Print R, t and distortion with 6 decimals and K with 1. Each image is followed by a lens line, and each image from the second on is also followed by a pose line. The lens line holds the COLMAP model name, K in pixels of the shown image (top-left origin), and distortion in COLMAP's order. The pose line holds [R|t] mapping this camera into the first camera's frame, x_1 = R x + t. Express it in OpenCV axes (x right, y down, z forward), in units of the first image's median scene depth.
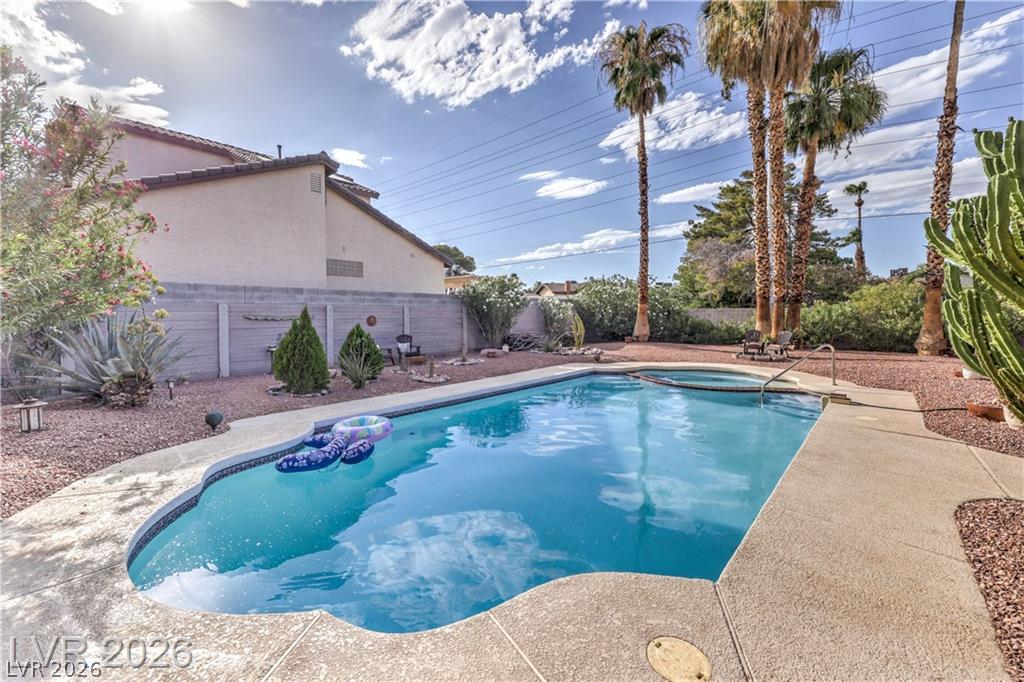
lens RADIAL K [[410.1, 0, 507.8], [0, 410.1, 338.1], [0, 0, 1]] dist [0.011483, 0.000135]
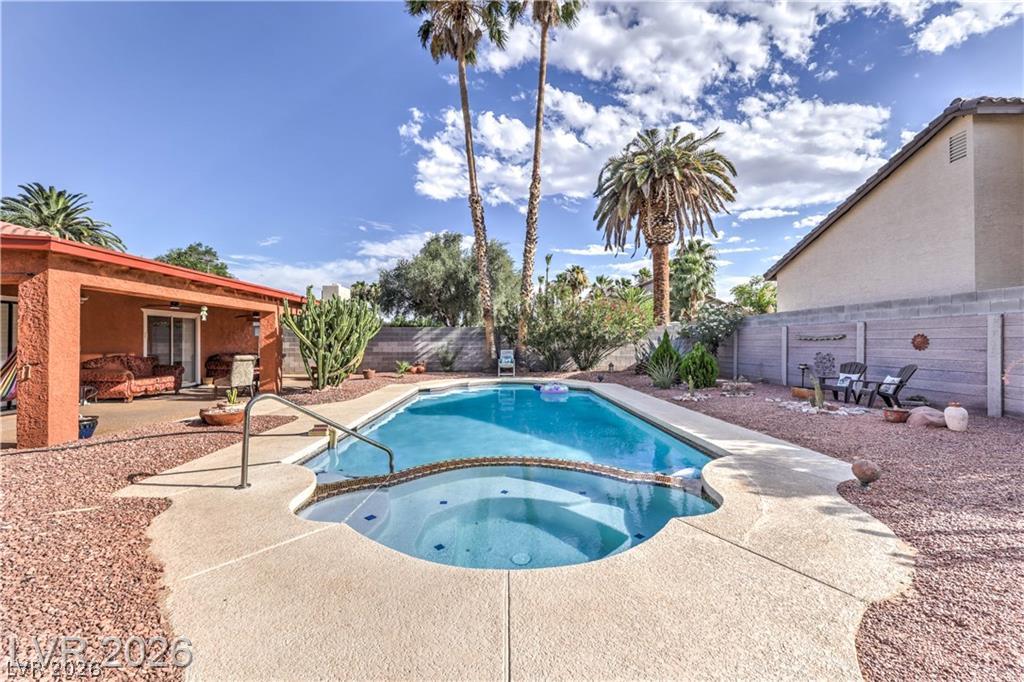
lens RADIAL K [[410.1, 0, 507.8], [0, 410.1, 338.1], [0, 0, 1]] dist [0.011483, 0.000135]
pose [[-0.749843, -0.004020, -0.661603, 0.659313], [-0.039352, 0.998482, 0.038534, -0.053812], [0.660444, 0.054930, -0.748863, 1.178733]]
